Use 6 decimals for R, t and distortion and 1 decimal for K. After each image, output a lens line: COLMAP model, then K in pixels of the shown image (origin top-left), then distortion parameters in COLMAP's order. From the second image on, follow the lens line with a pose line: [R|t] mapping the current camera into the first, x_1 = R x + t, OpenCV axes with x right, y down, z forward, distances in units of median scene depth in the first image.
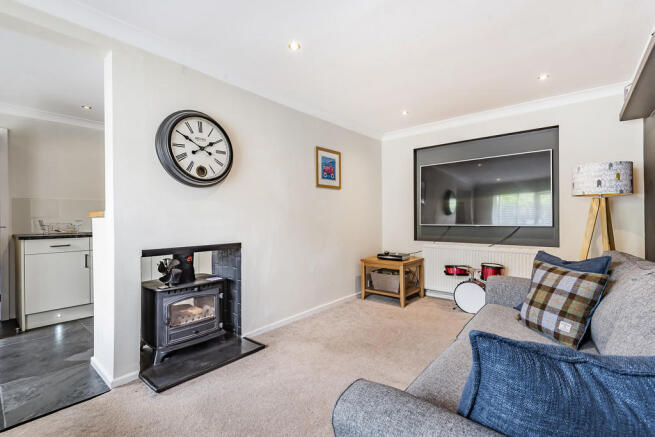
lens RADIAL K [[295.8, 0, 330.5], [0, 295.8, 218.1], [0, 0, 1]] dist [-0.001622, -0.004339]
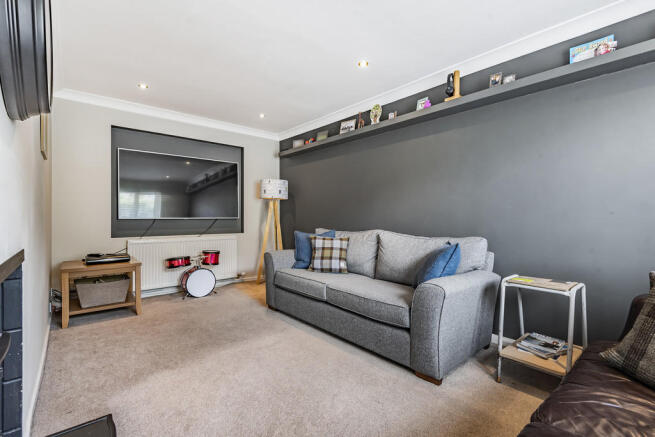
lens RADIAL K [[295.8, 0, 331.0], [0, 295.8, 220.6], [0, 0, 1]] dist [-0.001622, -0.004339]
pose [[0.147634, -0.002762, 0.989038, -0.533361], [-0.003011, 0.999990, 0.003242, 0.029389], [-0.989037, -0.003457, 0.147625, 0.349775]]
